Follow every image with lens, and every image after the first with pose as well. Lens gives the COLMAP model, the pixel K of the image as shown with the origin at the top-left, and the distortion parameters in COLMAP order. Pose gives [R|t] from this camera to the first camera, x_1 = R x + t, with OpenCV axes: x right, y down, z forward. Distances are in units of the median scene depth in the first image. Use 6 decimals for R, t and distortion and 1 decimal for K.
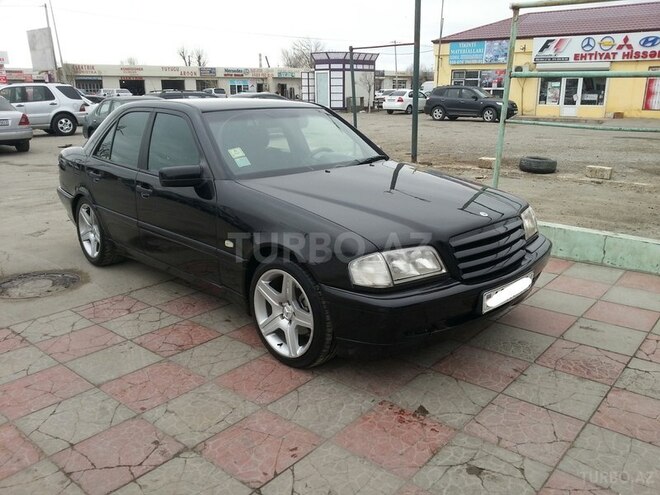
lens RADIAL K [[538.2, 0, 341.3], [0, 538.2, 266.3], [0, 0, 1]] dist [0.013294, -0.038913]
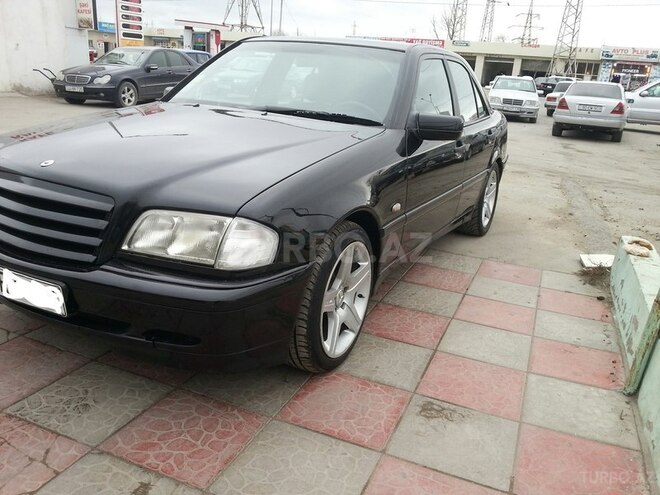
lens RADIAL K [[538.2, 0, 339.1], [0, 538.2, 262.4], [0, 0, 1]] dist [0.013294, -0.038913]
pose [[0.300342, 0.340573, -0.890957, 0.218800], [-0.360240, 0.905404, 0.224658, -0.057668], [0.883189, 0.253484, 0.394619, 0.239966]]
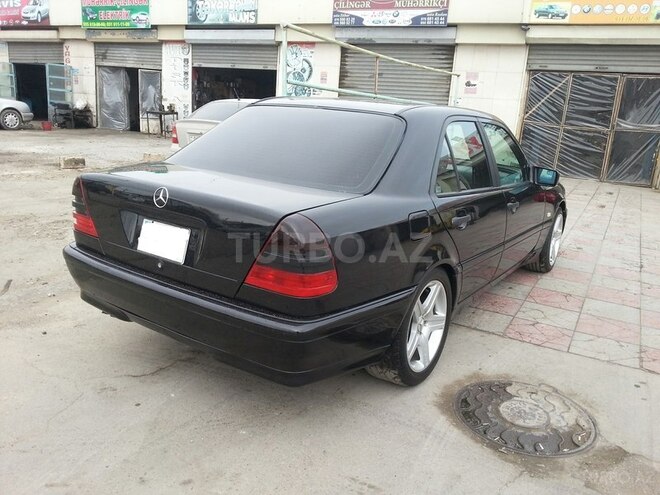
lens RADIAL K [[538.2, 0, 349.3], [0, 538.2, 247.9], [0, 0, 1]] dist [0.013294, -0.038913]
pose [[-0.211744, -0.252338, 0.944188, -0.357931], [0.226273, 0.927187, 0.298538, -0.123411], [-0.950771, 0.276858, -0.139229, 0.416228]]
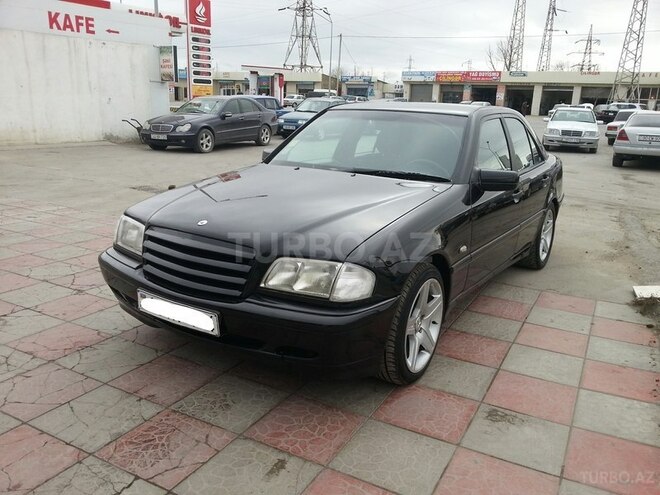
lens RADIAL K [[538.2, 0, 341.1], [0, 538.2, 266.5], [0, 0, 1]] dist [0.013294, -0.038913]
pose [[0.208613, 0.294524, -0.932596, 0.254453], [-0.331779, 0.918341, 0.215806, -0.065351], [0.920002, 0.264396, 0.289295, 0.215437]]
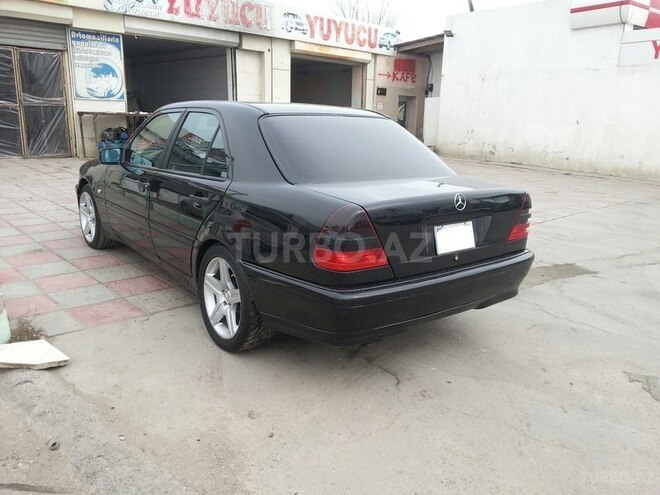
lens RADIAL K [[538.8, 0, 328.5], [0, 538.8, 245.8], [0, 0, 1]] dist [-0.021387, 0.012433]
pose [[-0.992773, -0.053829, 0.107260, -0.149549], [0.009556, 0.855468, 0.517767, -0.195781], [-0.119628, 0.515050, -0.848771, 0.639969]]
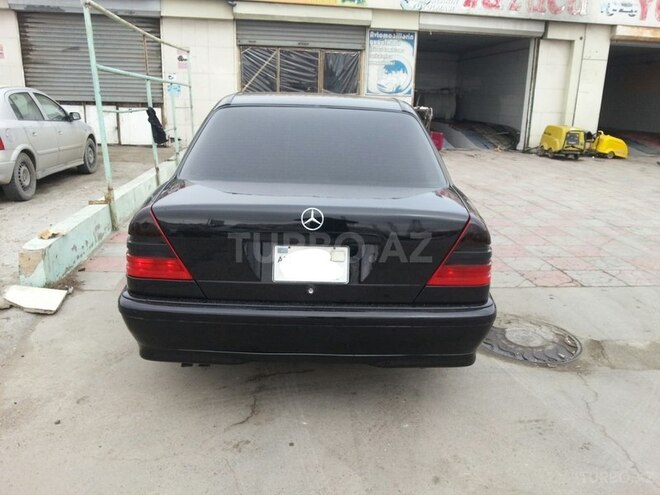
lens RADIAL K [[538.8, 0, 339.0], [0, 538.8, 249.3], [0, 0, 1]] dist [-0.021387, 0.012433]
pose [[-0.733316, -0.203704, 0.648654, -0.289645], [0.175148, 0.865258, 0.469736, -0.166992], [-0.656940, 0.458075, -0.598829, 0.540803]]
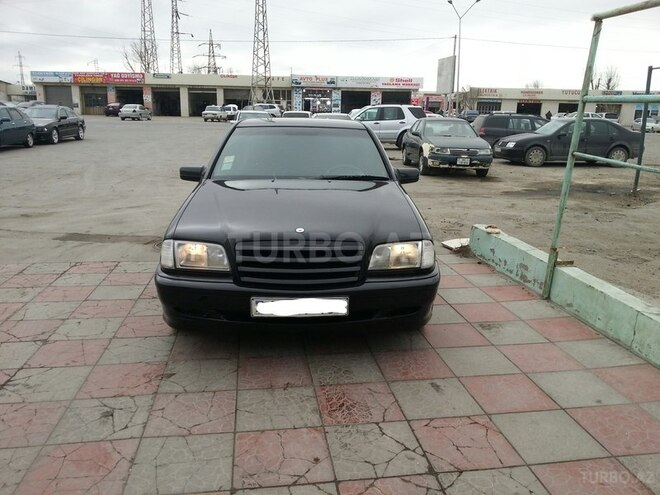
lens RADIAL K [[538.2, 0, 340.6], [0, 538.2, 273.3], [0, 0, 1]] dist [0.013294, -0.038913]
pose [[0.753812, 0.203633, -0.624741, 0.220616], [-0.220485, 0.974033, 0.051446, -0.019349], [0.618995, 0.098966, 0.779135, 0.053824]]
